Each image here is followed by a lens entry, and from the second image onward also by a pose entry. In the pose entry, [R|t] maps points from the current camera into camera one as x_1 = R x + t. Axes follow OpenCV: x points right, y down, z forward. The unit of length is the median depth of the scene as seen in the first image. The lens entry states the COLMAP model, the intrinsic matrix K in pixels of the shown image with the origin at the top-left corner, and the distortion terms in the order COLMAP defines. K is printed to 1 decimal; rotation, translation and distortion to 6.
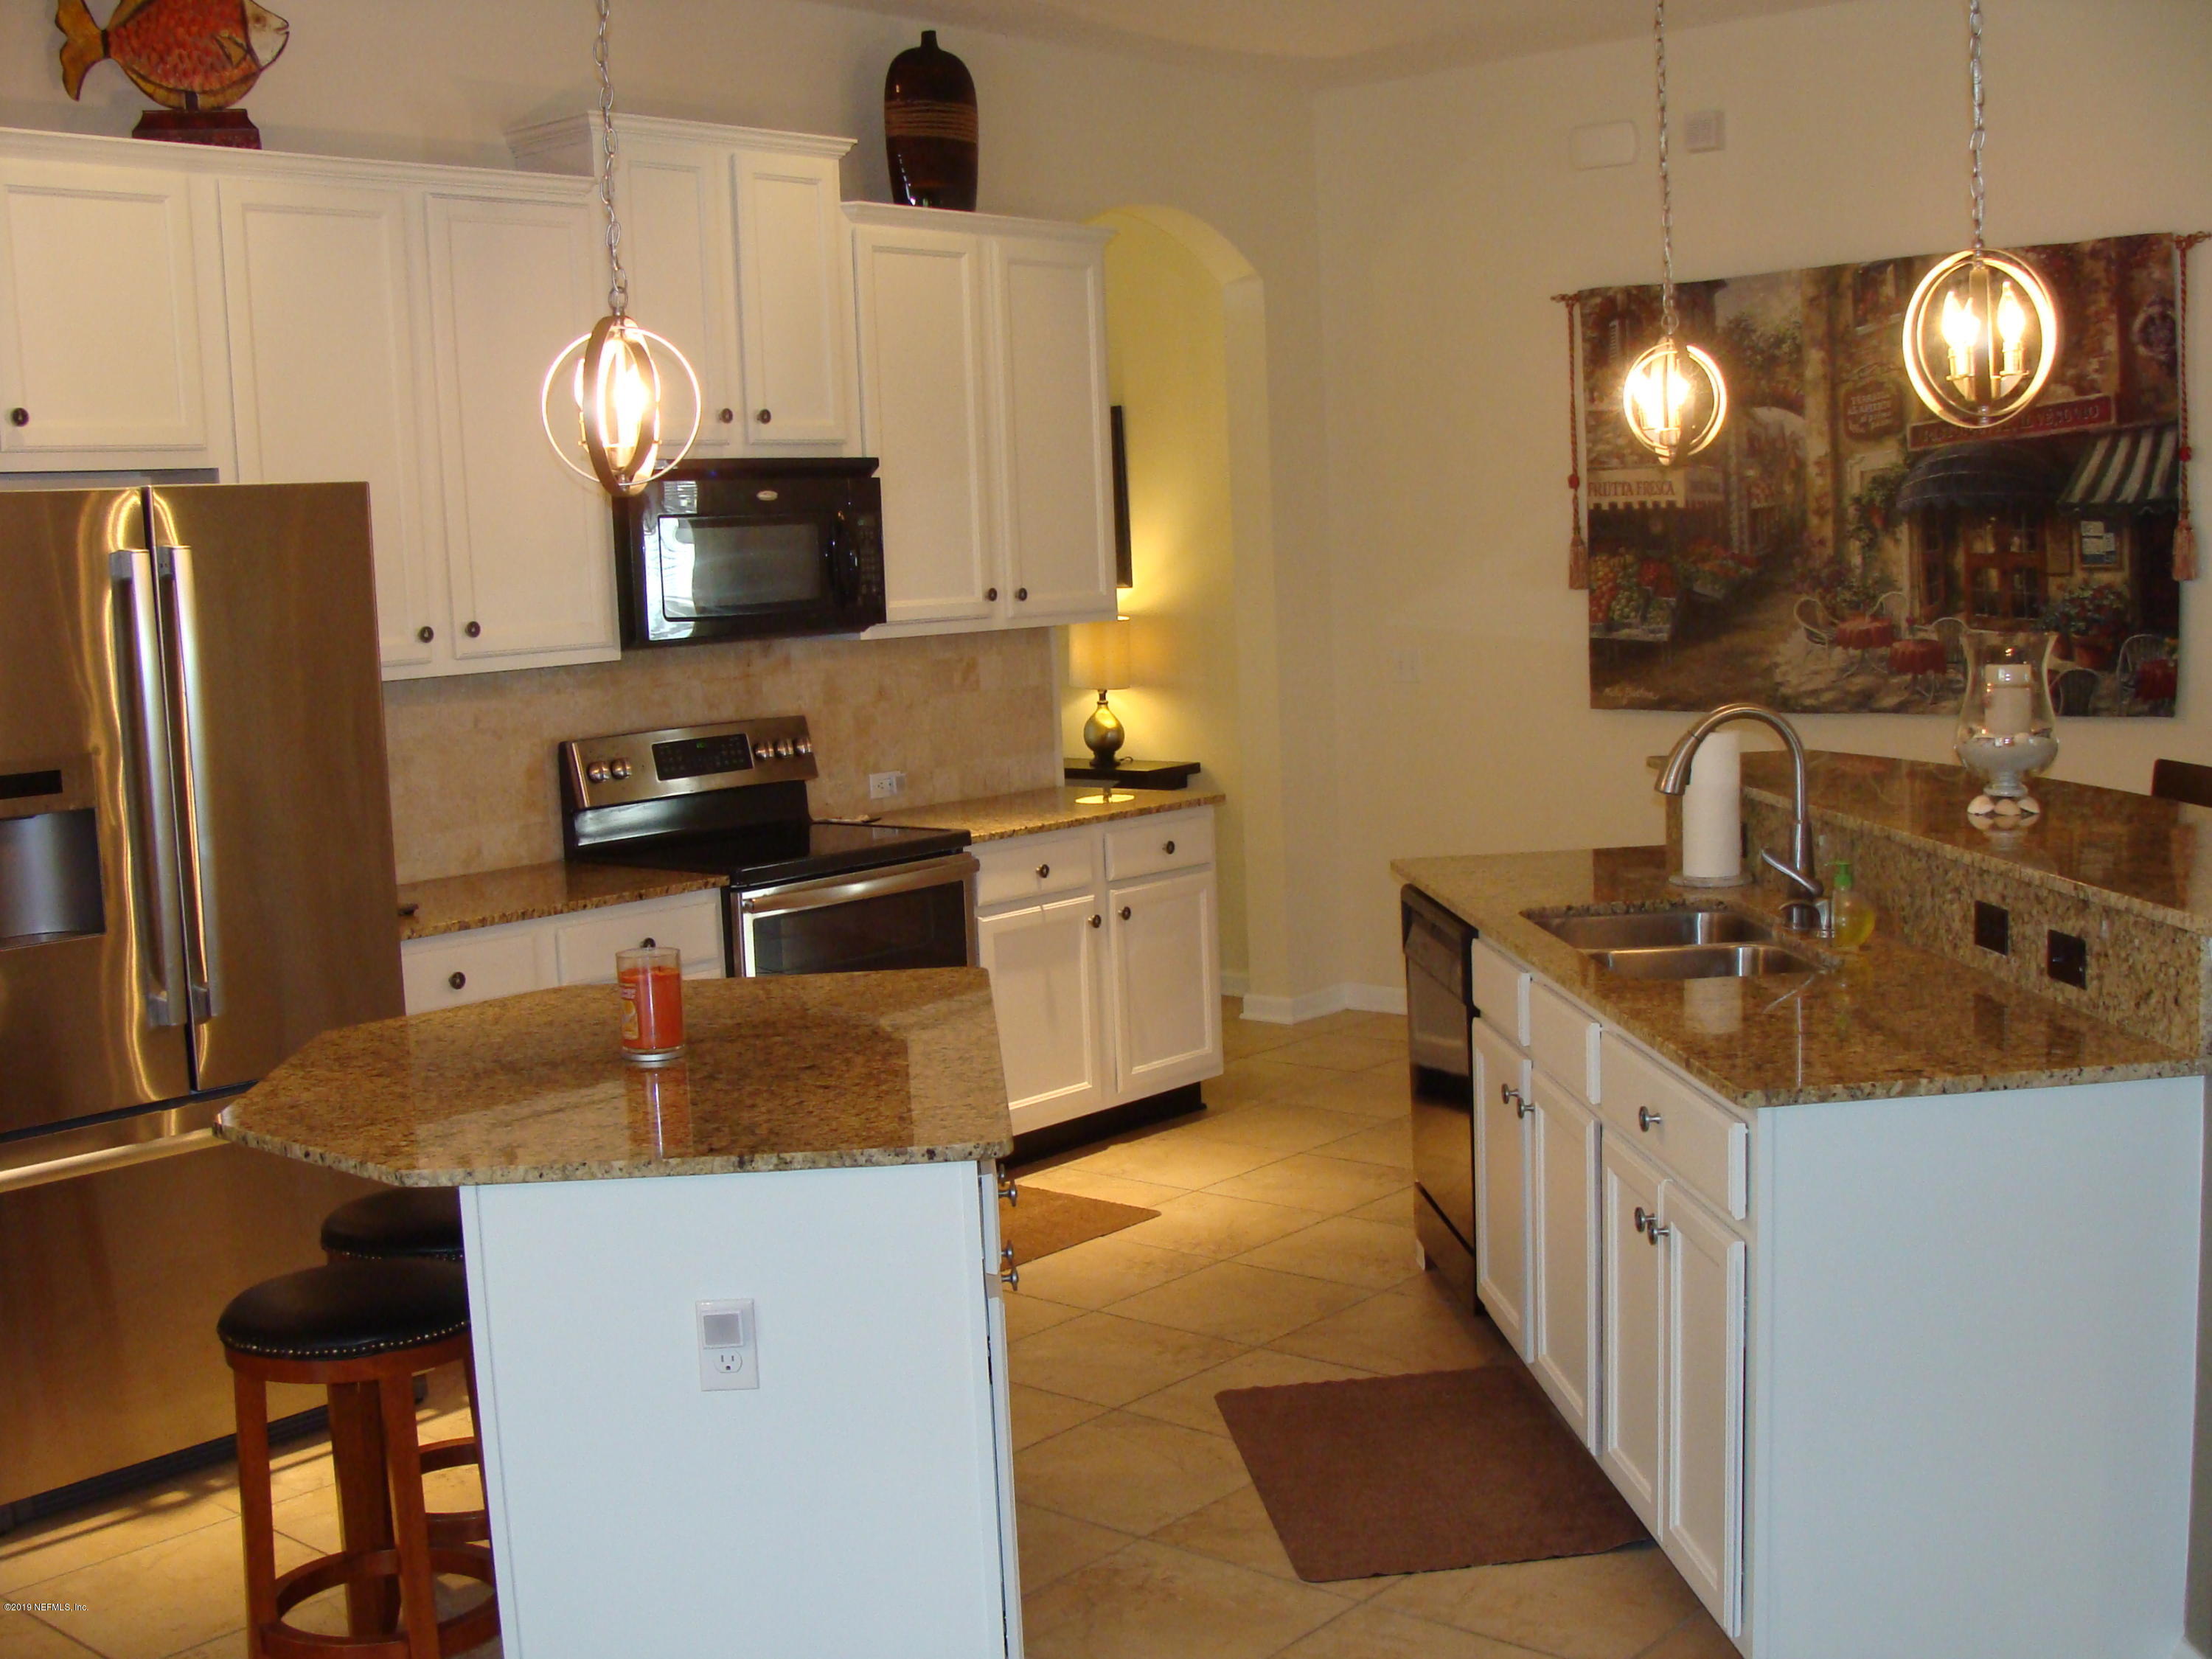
lens RADIAL K [[2492.3, 0, 1106.0], [0, 2492.3, 829.5], [0, 0, 1]] dist [-0.142620, 0.068268]
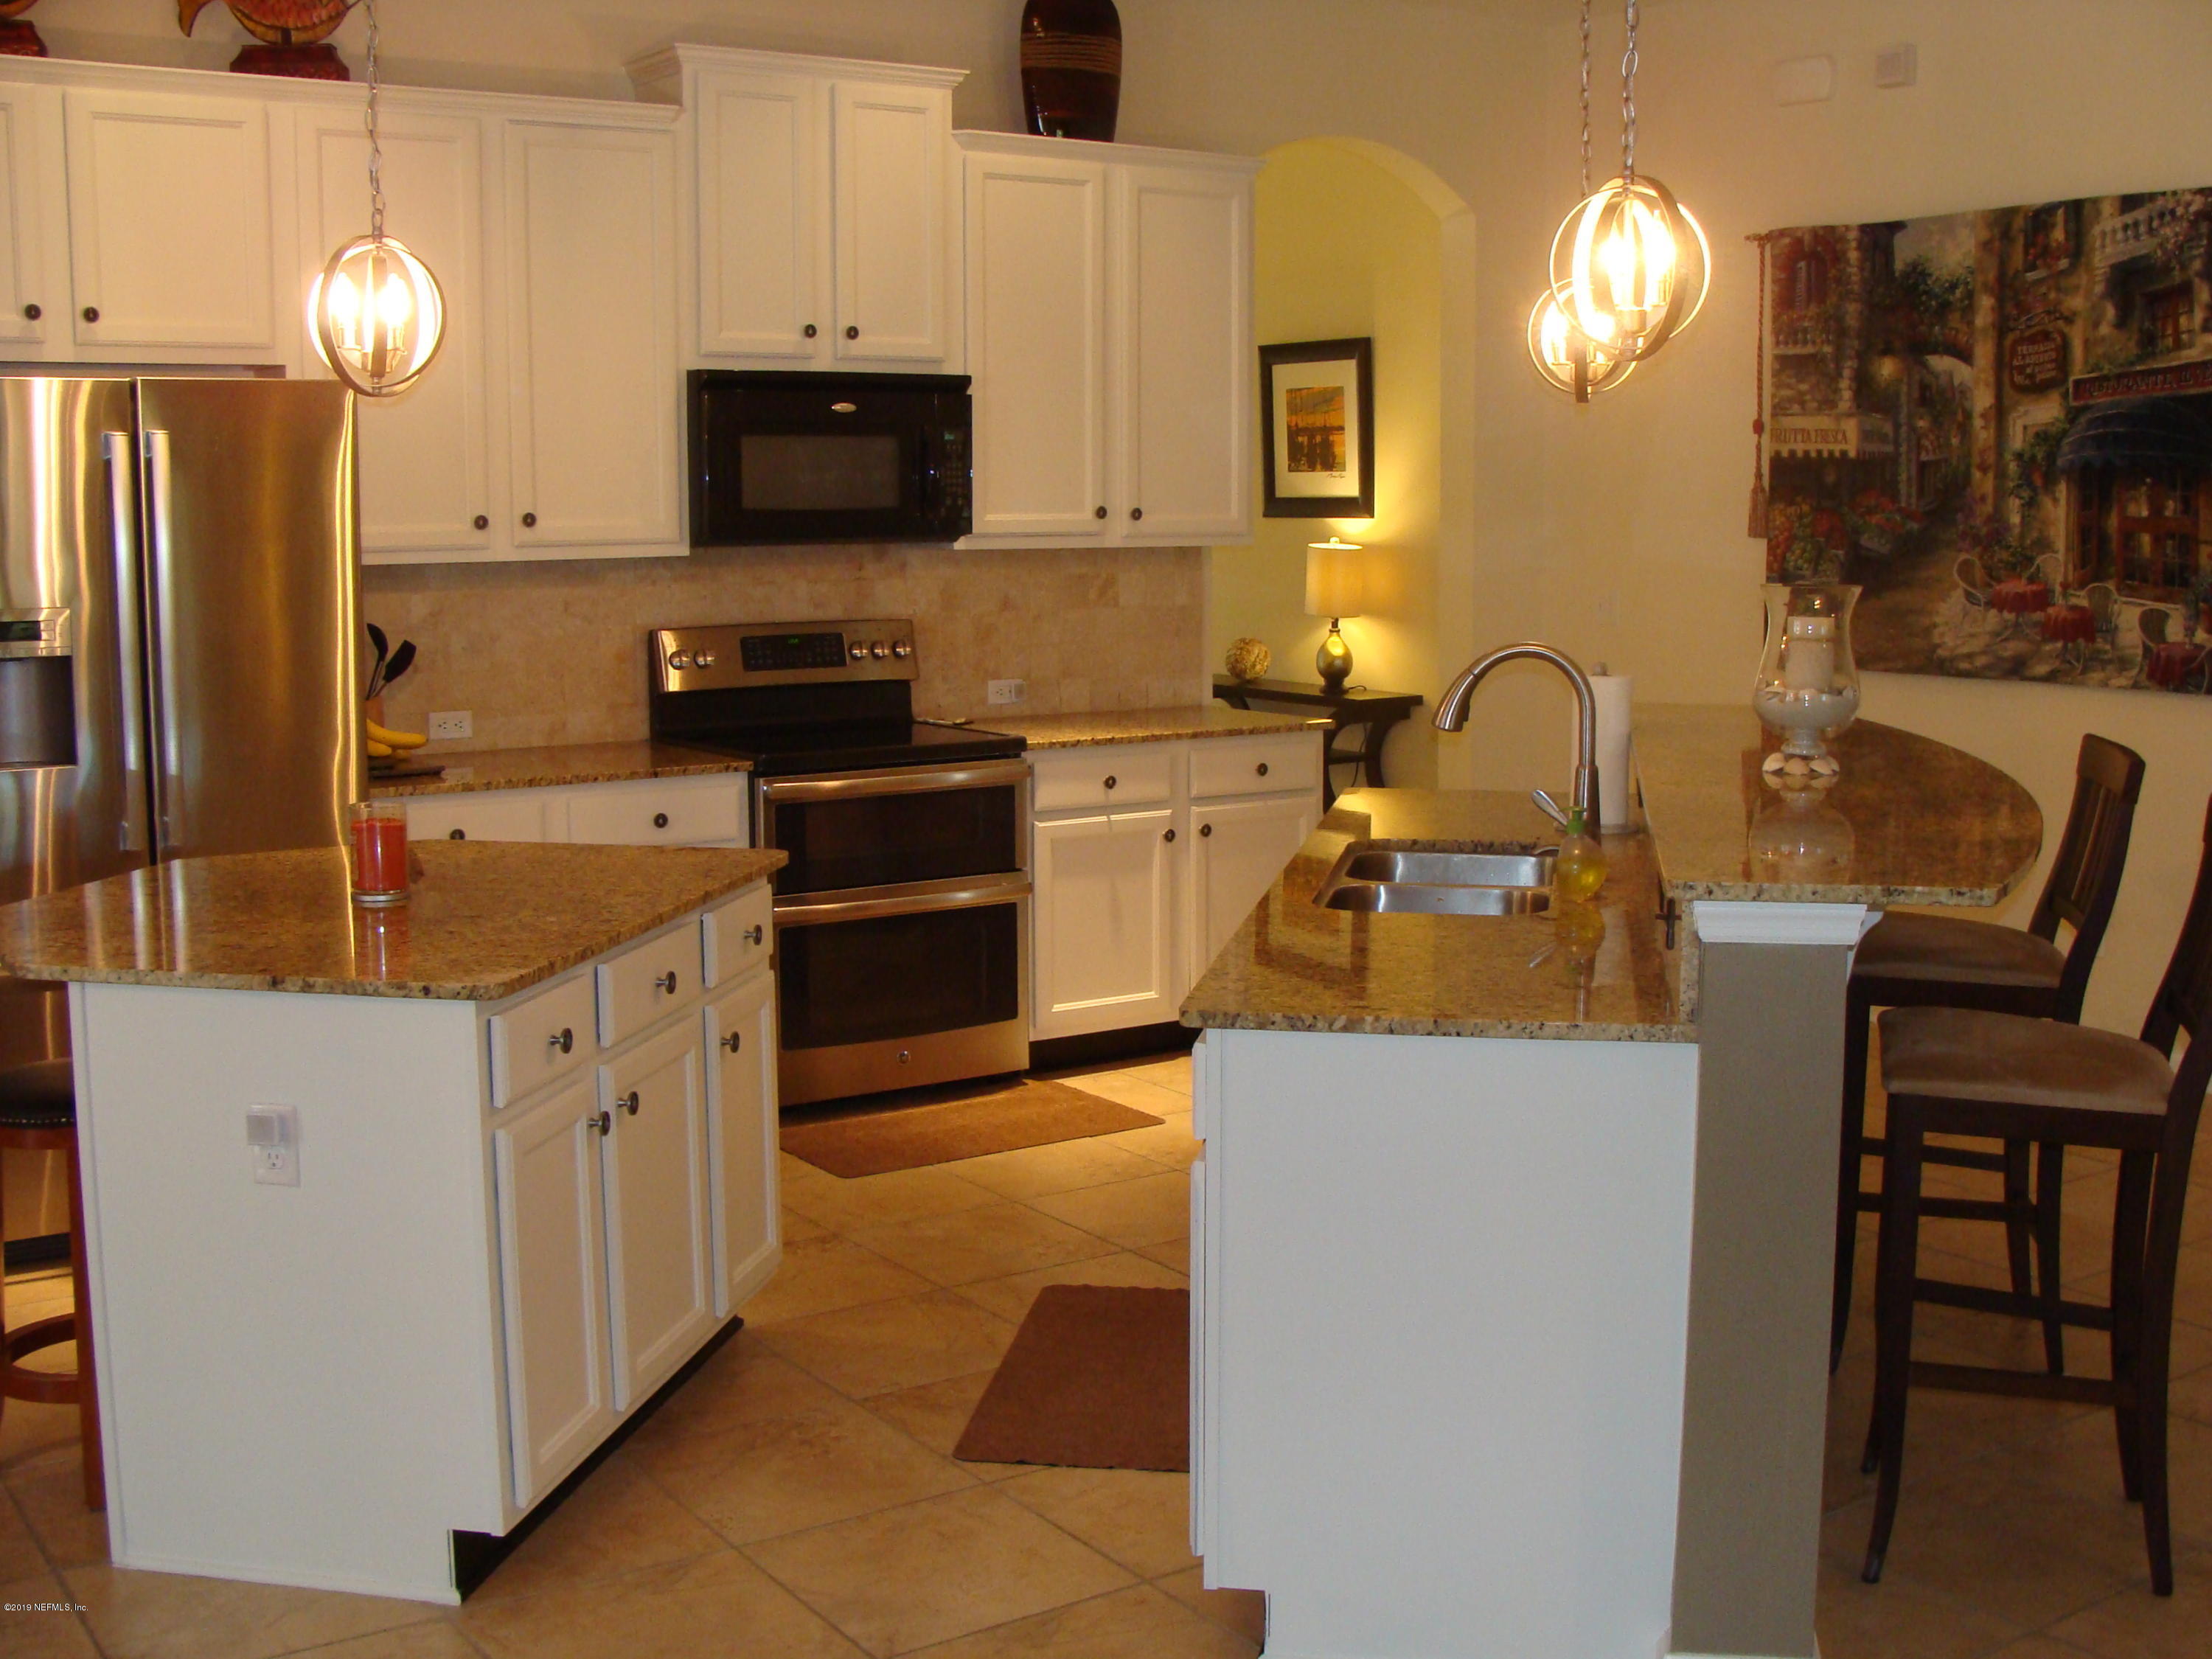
lens RADIAL K [[2476.4, 0, 1103.0], [0, 2476.4, 785.2], [0, 0, 1]] dist [-0.161112, 0.134876]
pose [[0.967387, 0.069514, -0.243576, 0.210636], [-0.067013, 0.997580, 0.018552, -0.000851], [0.244276, -0.001624, 0.969704, 0.006984]]
